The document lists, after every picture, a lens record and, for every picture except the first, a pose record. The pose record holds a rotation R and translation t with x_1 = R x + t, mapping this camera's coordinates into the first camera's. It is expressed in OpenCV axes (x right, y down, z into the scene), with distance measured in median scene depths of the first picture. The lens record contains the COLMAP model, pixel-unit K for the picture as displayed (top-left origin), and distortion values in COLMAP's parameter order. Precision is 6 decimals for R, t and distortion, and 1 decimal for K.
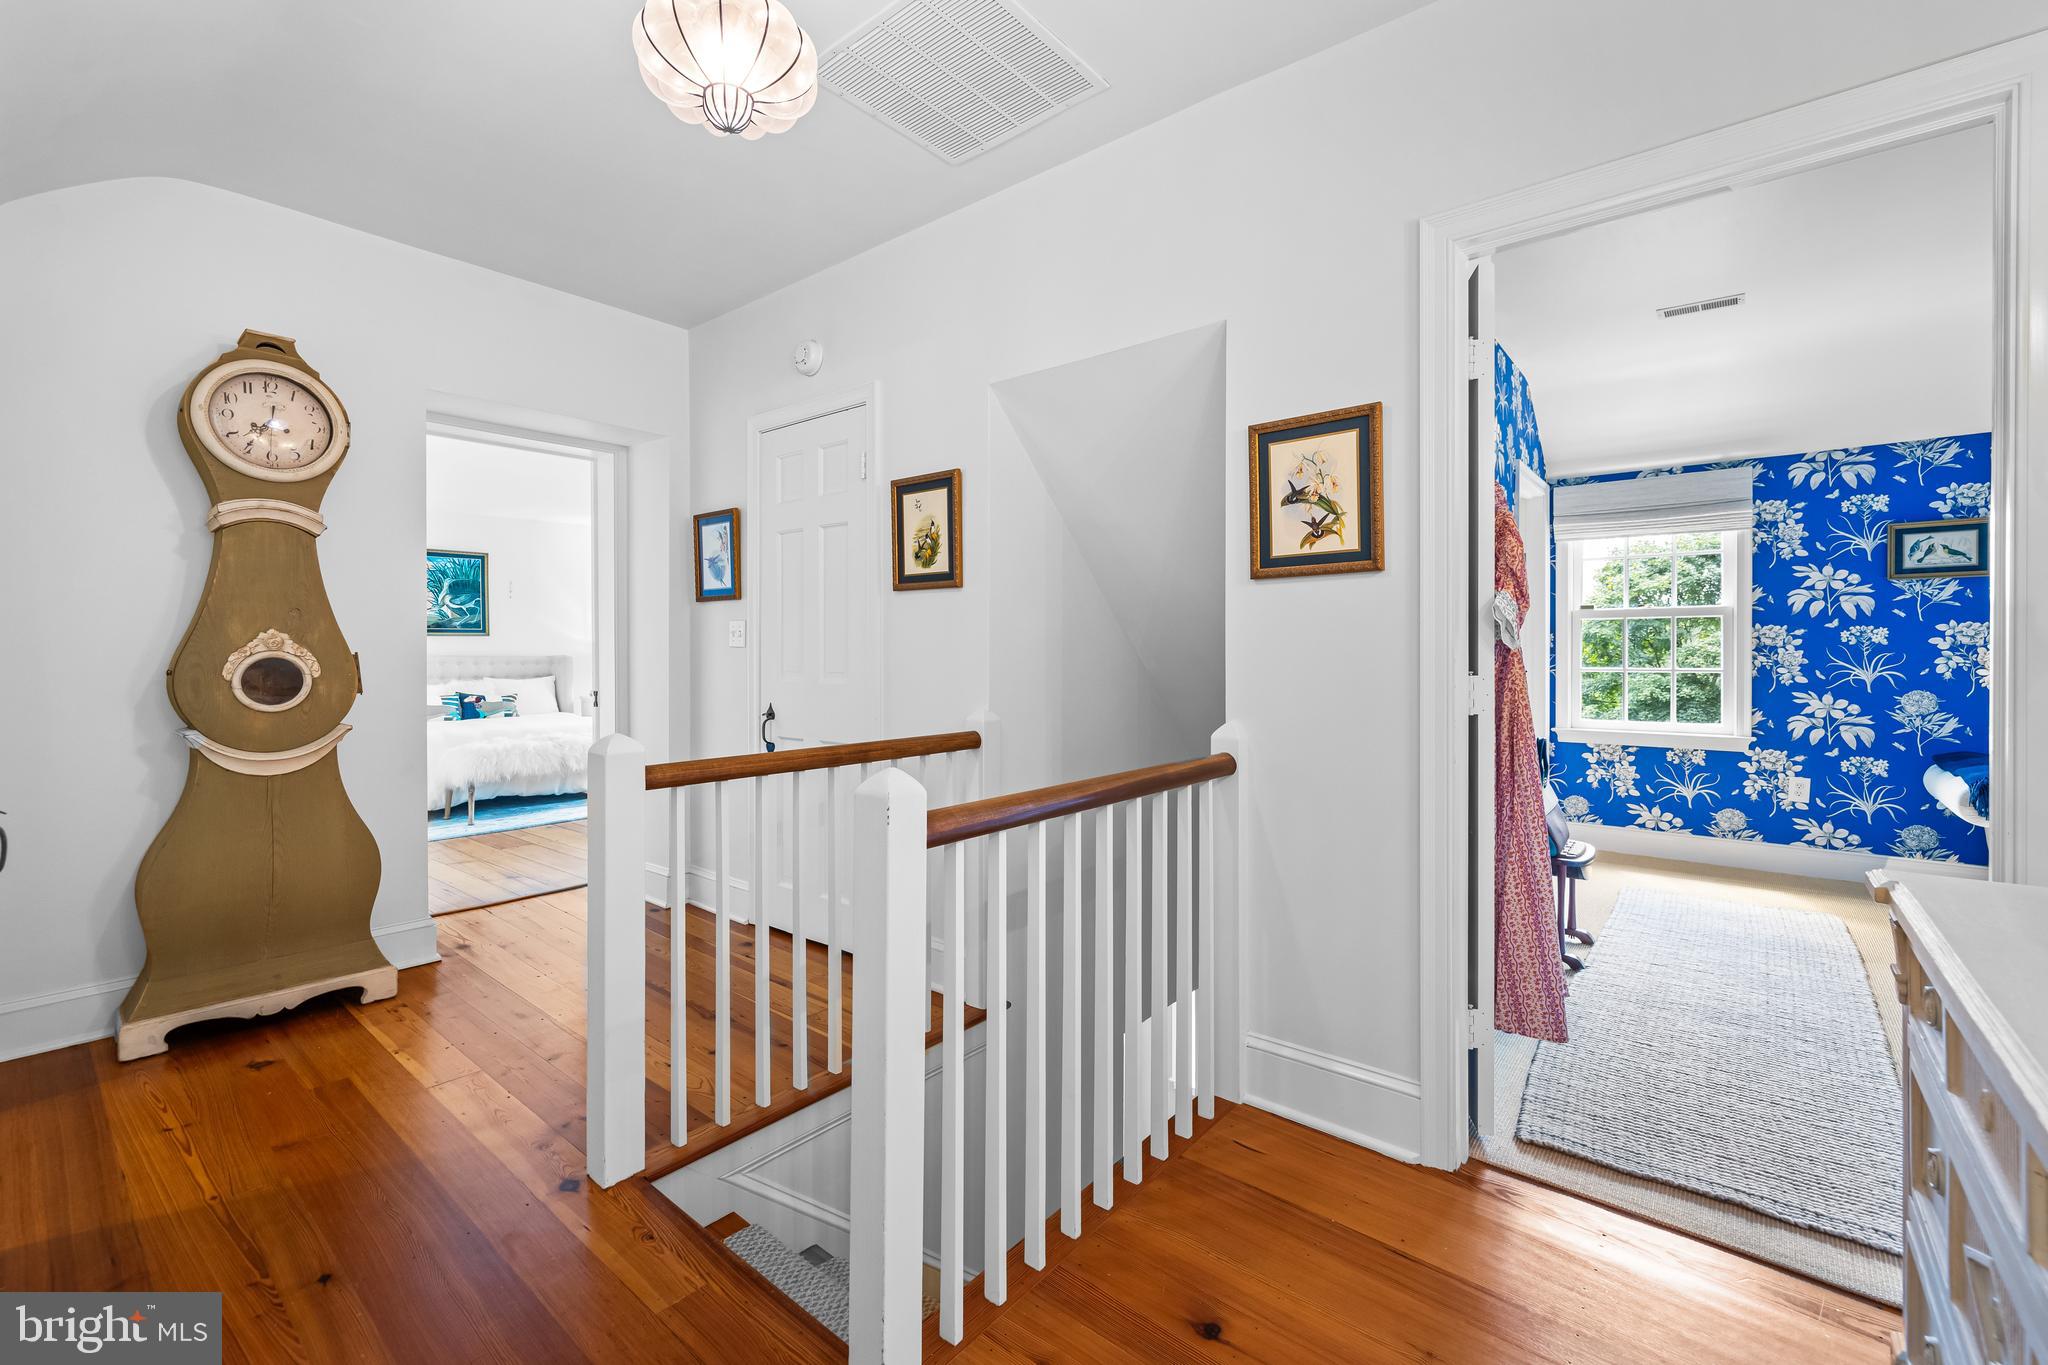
lens RADIAL K [[860.2, 0, 1020.7], [0, 860.2, 668.6], [0, 0, 1]] dist [-0.000493, -0.000083]
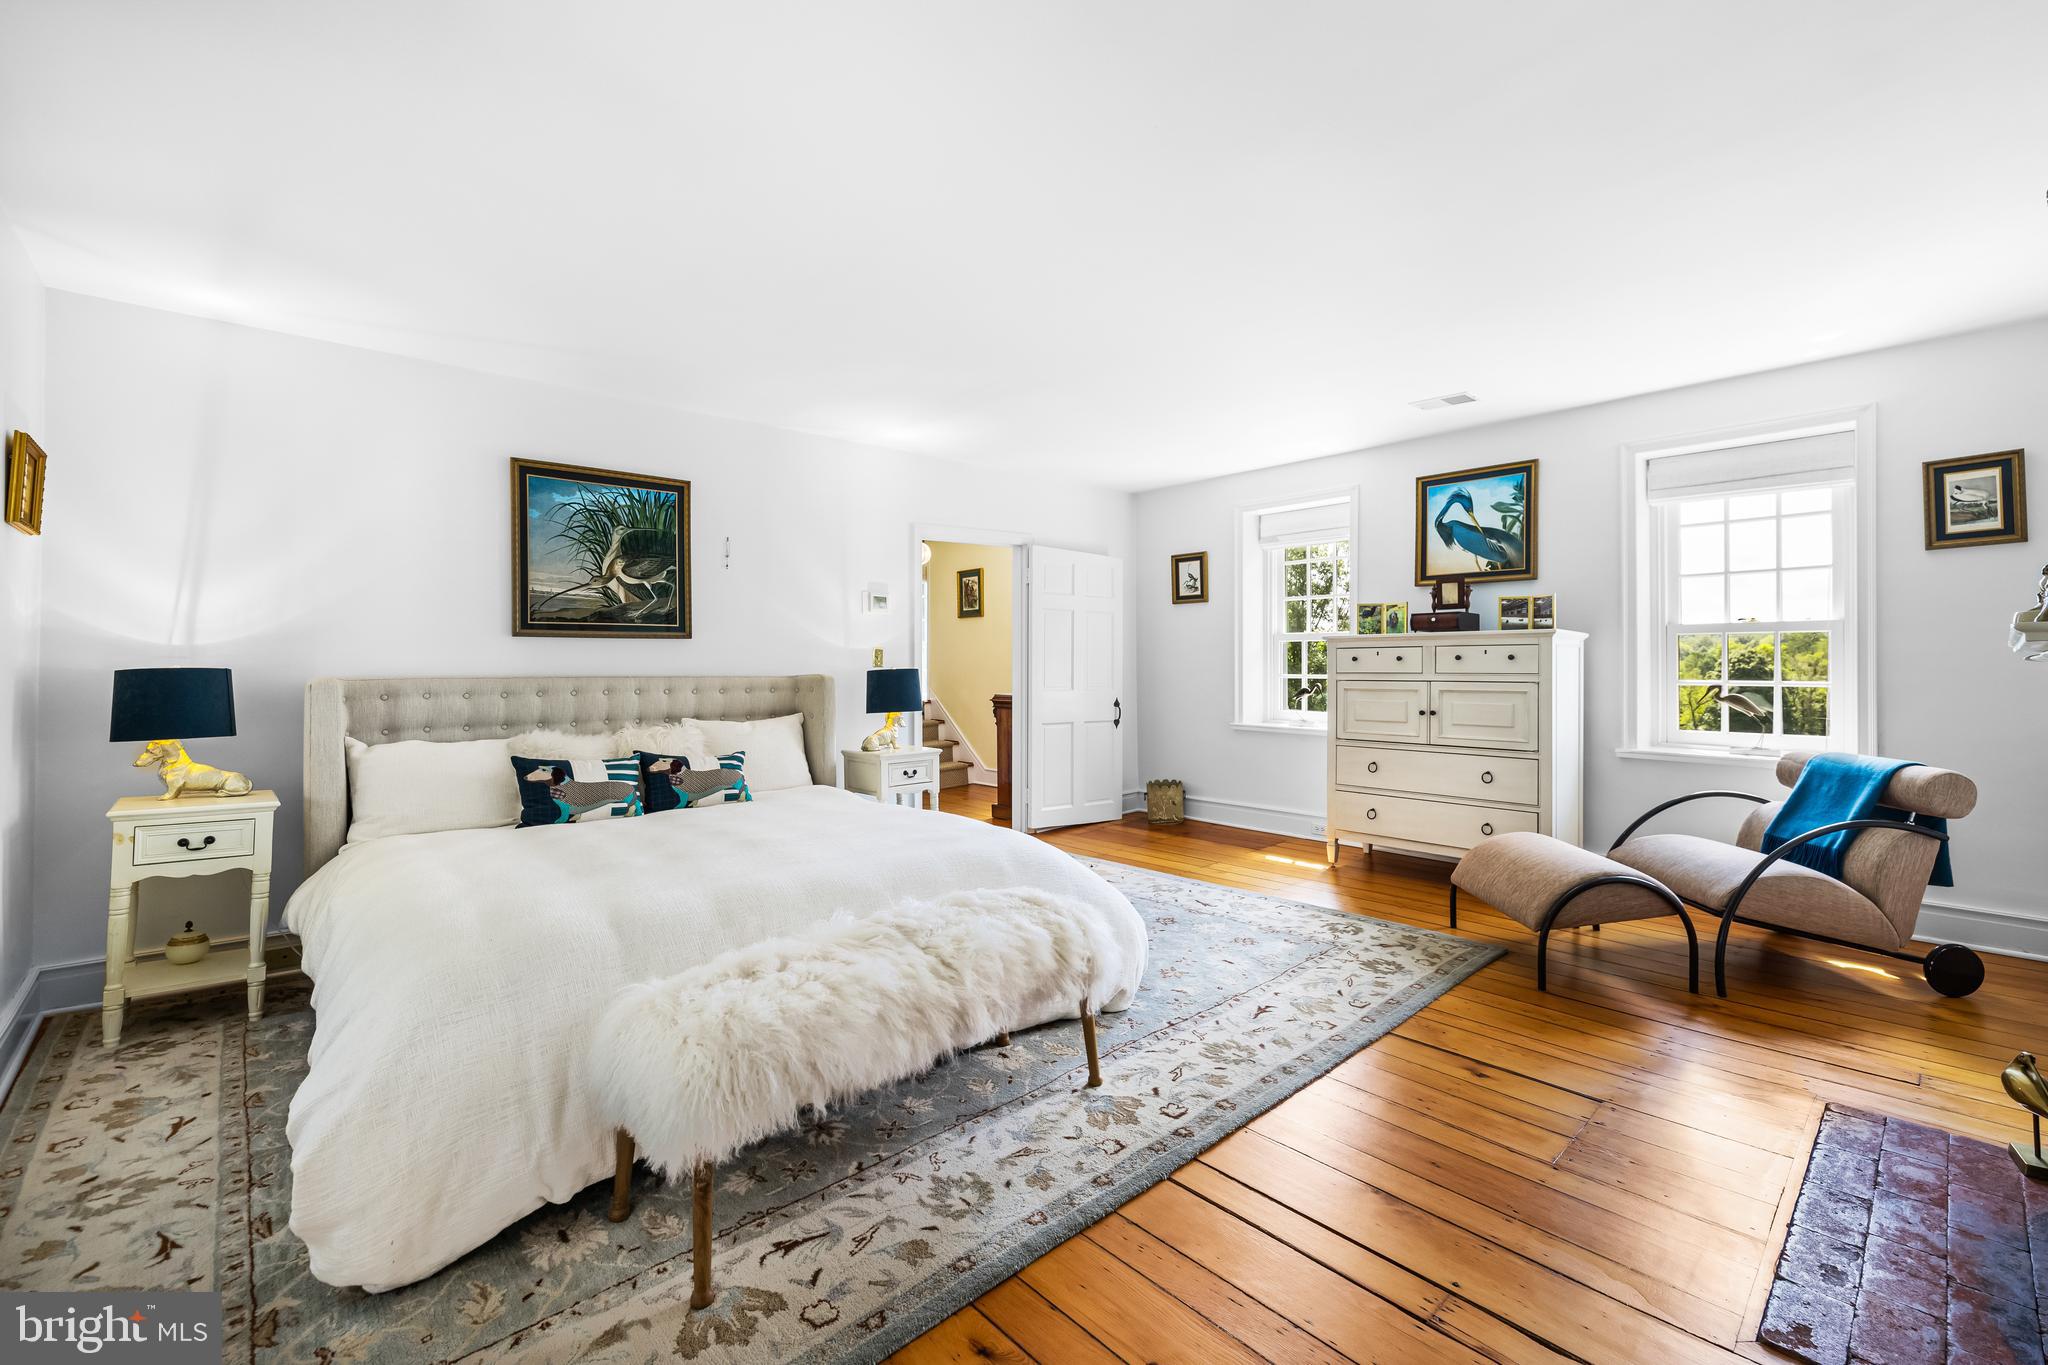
lens RADIAL K [[860.2, 0, 1028.4], [0, 860.2, 672.0], [0, 0, 1]] dist [-0.000493, -0.000083]
pose [[0.990999, 0.001778, -0.133859, -0.352213], [-0.002835, 0.999966, -0.007704, -0.014324], [0.133841, 0.008014, 0.990970, 0.519943]]
